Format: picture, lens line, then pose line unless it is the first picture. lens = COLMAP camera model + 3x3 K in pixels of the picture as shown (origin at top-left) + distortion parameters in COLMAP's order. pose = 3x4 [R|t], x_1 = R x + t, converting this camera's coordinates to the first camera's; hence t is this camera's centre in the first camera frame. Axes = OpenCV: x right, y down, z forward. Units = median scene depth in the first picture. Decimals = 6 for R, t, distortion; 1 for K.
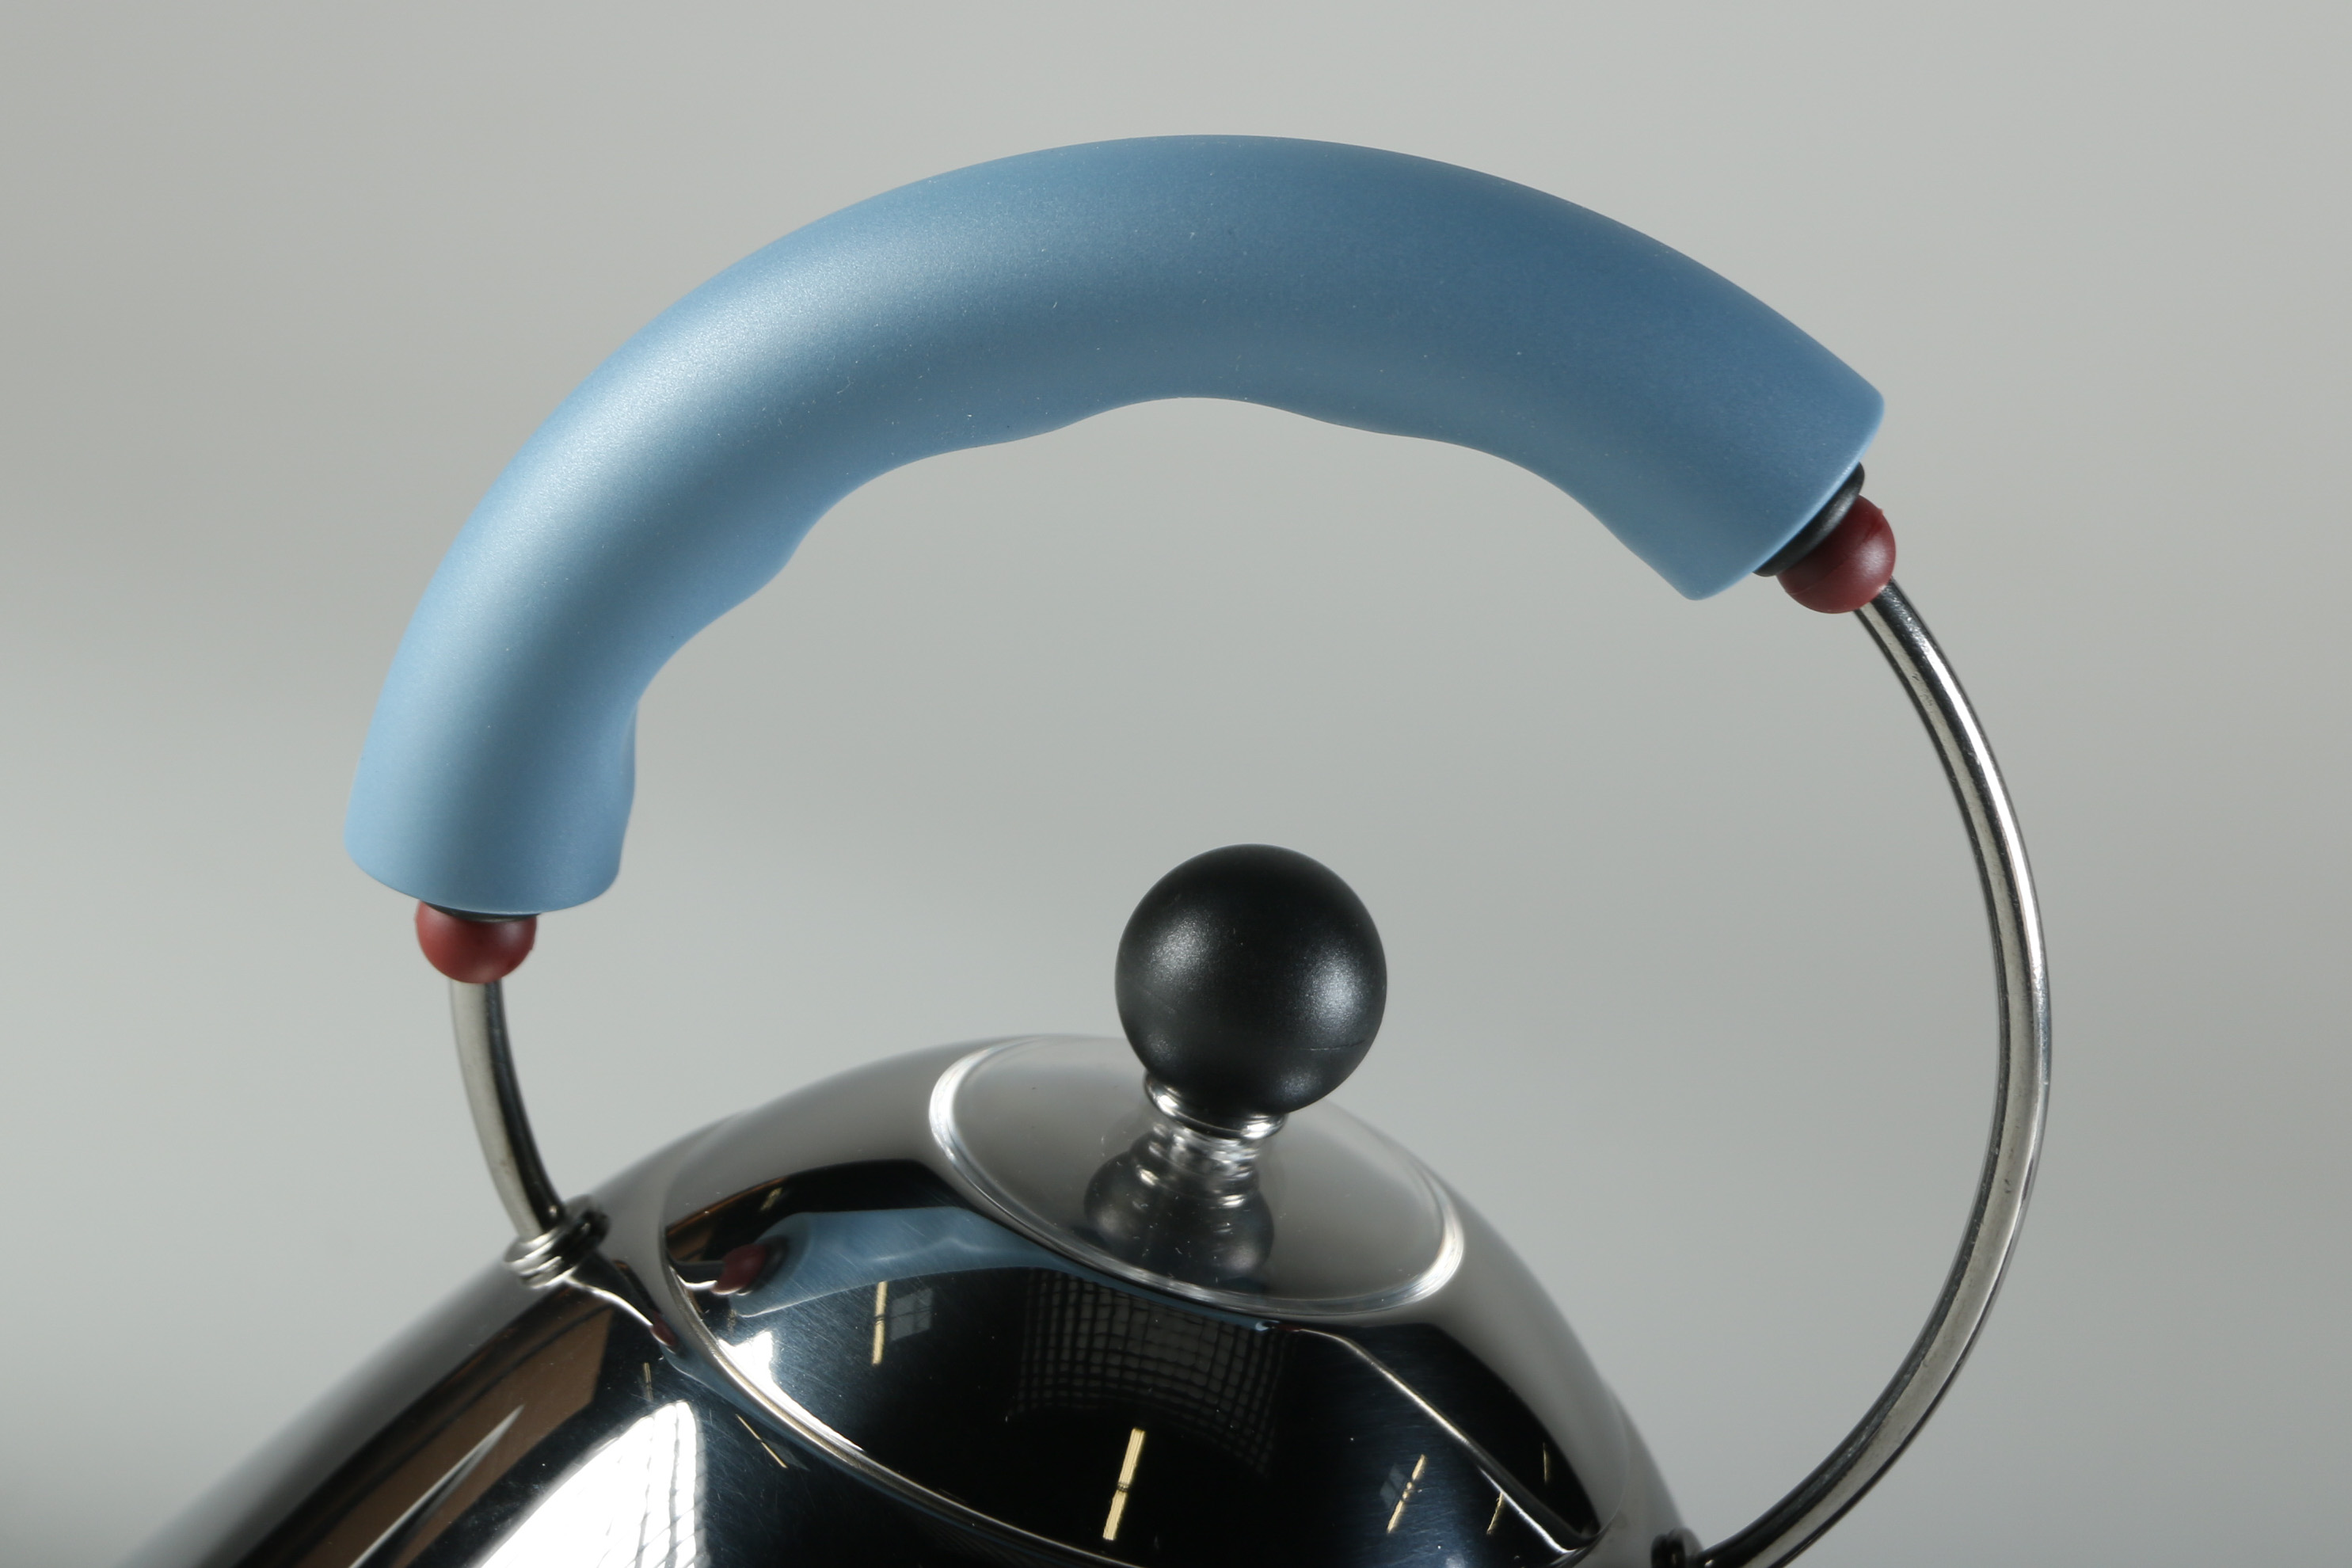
lens RADIAL K [[14401.6, 0, 1183.7], [0, 14401.6, 786.1], [0, 0, 1]] dist [4.226357, 0.000000]
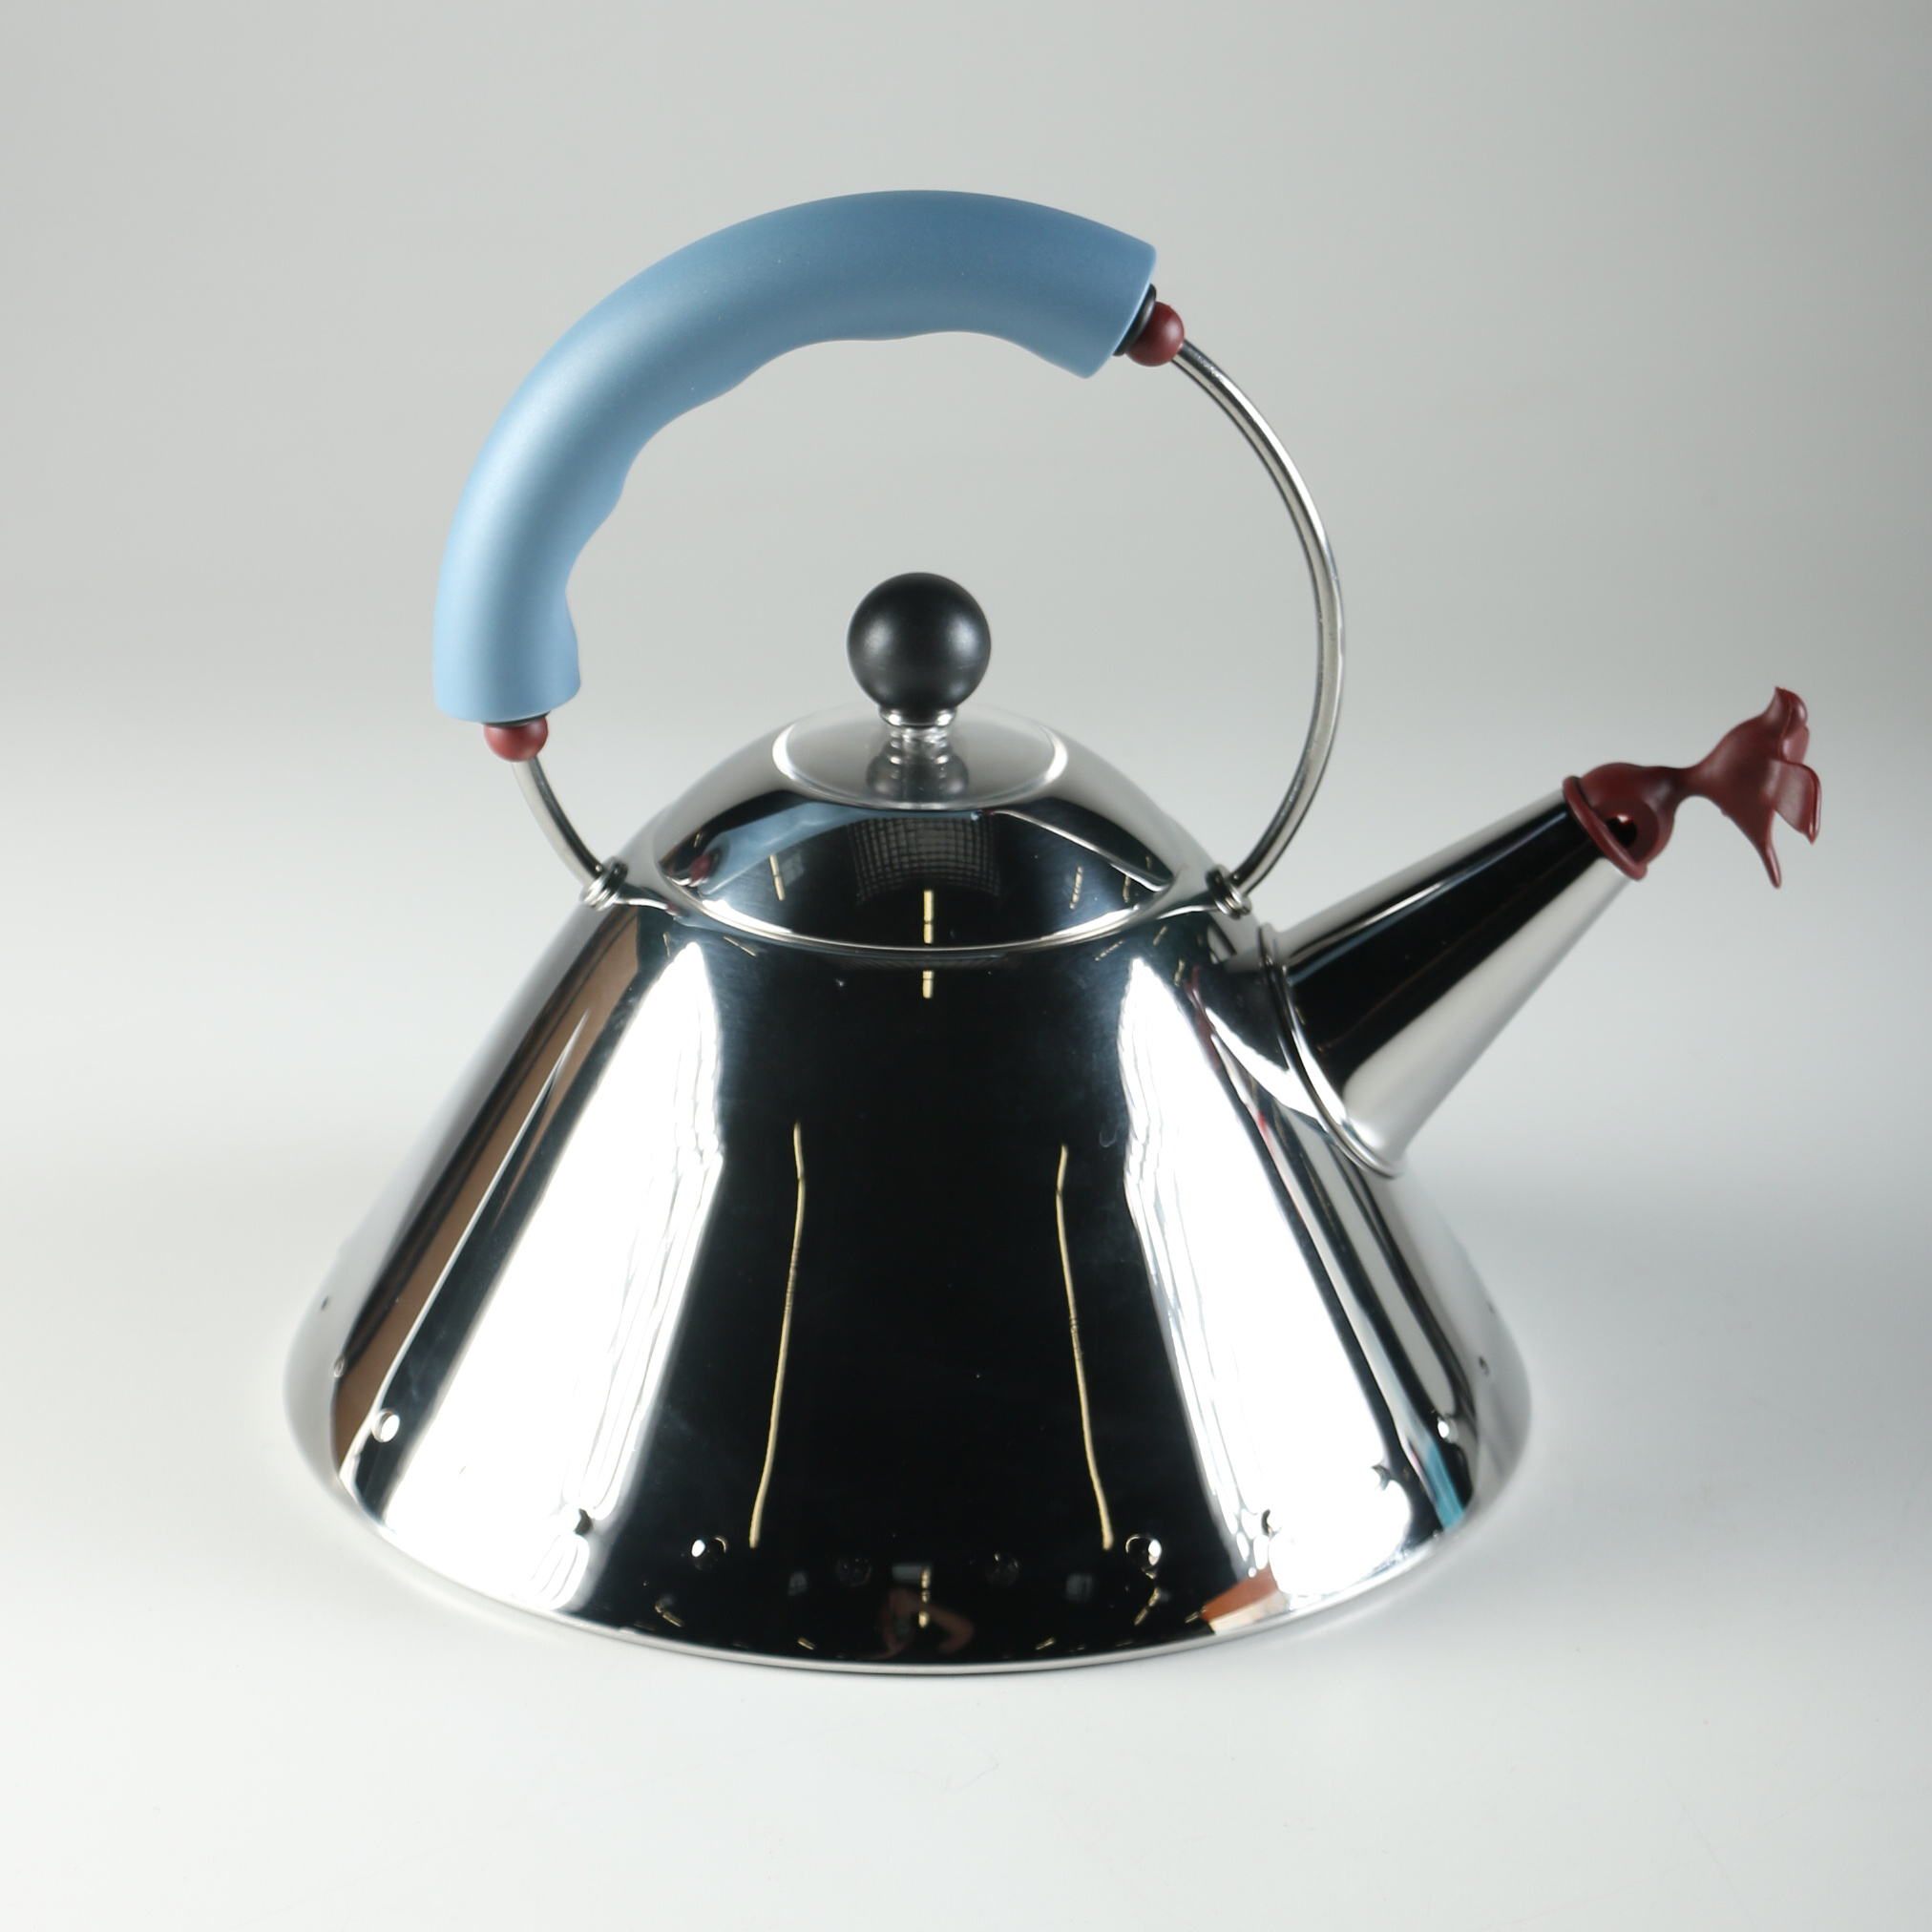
lens RADIAL K [[6433.0, 0, 915.4], [0, 6433.0, 947.3], [0, 0, 1]] dist [0.918818, 0.000000]
pose [[0.959839, -0.280135, -0.015294, 0.006103], [0.280511, 0.957341, 0.069362, -0.007200], [-0.004789, -0.070866, 0.997474, 0.160379]]
